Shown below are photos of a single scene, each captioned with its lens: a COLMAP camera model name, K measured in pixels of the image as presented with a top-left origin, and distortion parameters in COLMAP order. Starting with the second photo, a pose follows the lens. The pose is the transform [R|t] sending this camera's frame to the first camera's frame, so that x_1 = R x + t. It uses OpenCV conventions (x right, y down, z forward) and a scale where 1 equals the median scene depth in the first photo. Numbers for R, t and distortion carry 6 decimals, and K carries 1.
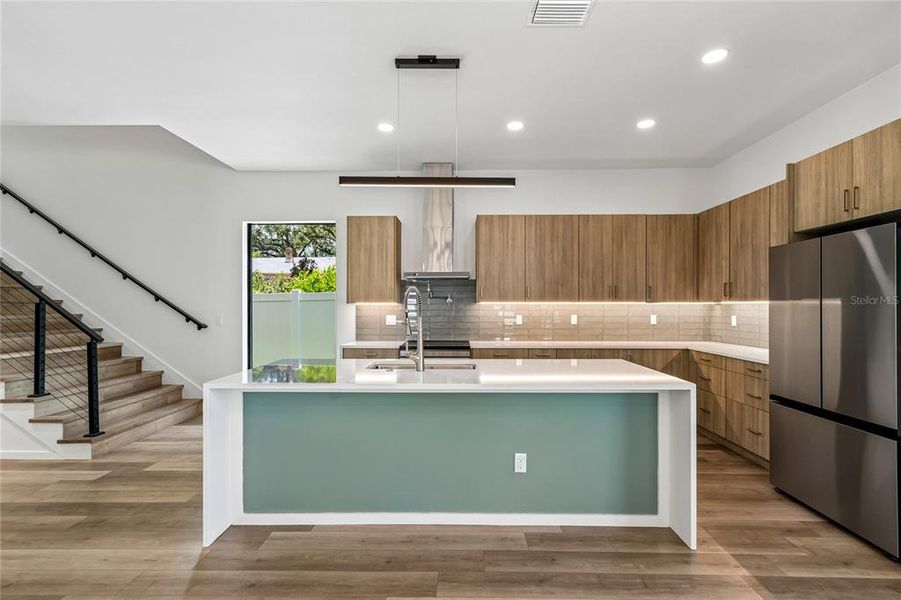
lens RADIAL K [[421.8, 0, 452.1], [0, 421.8, 304.4], [0, 0, 1]] dist [0.002510, 0.000673]
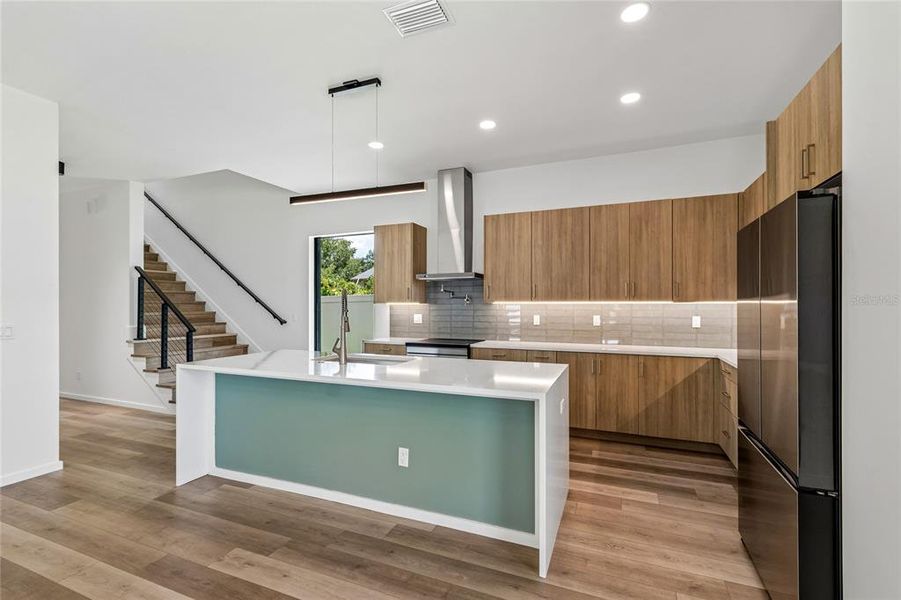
lens RADIAL K [[410.8, 0, 448.6], [0, 410.8, 304.4], [0, 0, 1]] dist [-0.000370, -0.000122]
pose [[0.927538, -0.001620, -0.373726, 0.349471], [0.002204, 0.999997, 0.001136, -0.001262], [0.373723, -0.001878, 0.927539, 0.056473]]
